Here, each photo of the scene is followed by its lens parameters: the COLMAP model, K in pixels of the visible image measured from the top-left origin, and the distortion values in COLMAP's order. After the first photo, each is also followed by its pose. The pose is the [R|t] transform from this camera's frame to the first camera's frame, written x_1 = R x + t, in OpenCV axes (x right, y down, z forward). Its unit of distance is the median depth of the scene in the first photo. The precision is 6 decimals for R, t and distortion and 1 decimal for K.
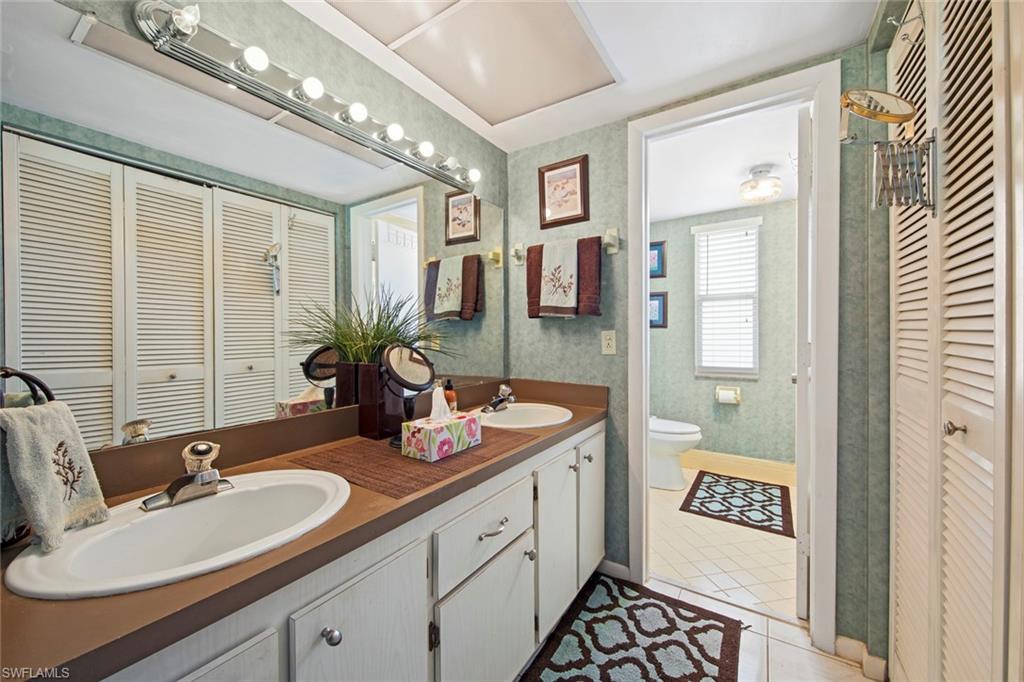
lens RADIAL K [[403.9, 0, 504.4], [0, 403.9, 336.0], [0, 0, 1]] dist [0.004059, -0.000205]
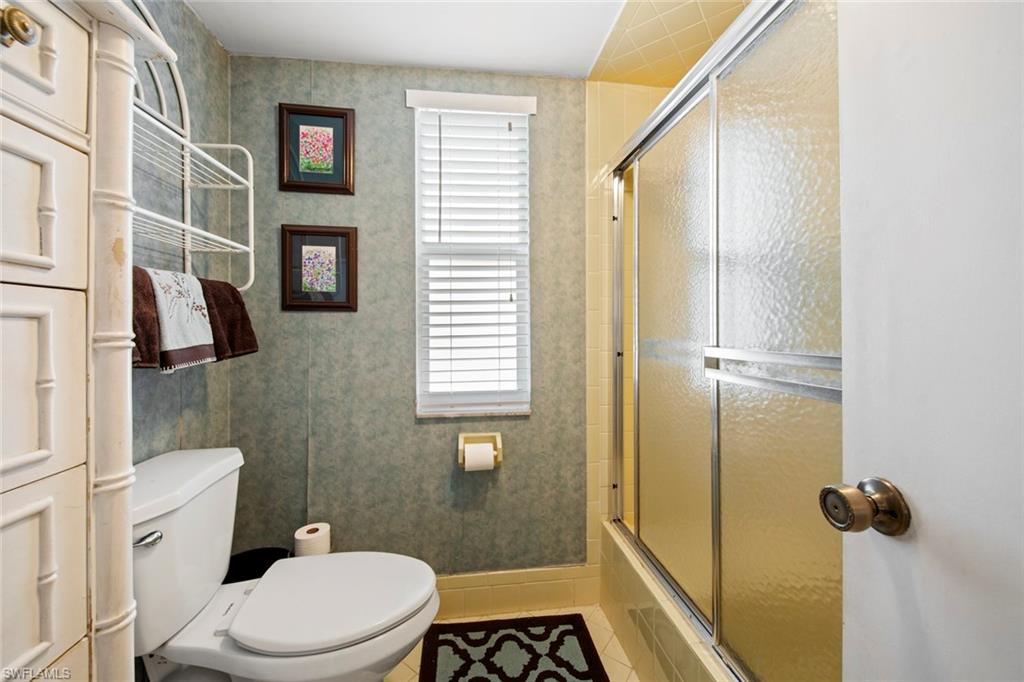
lens RADIAL K [[403.9, 0, 509.9], [0, 403.9, 332.4], [0, 0, 1]] dist [0.004059, -0.000205]
pose [[0.764169, 0.000759, 0.645016, 0.268762], [0.002996, 0.999984, -0.004727, 0.006352], [-0.645010, 0.005545, 0.764154, 0.606159]]
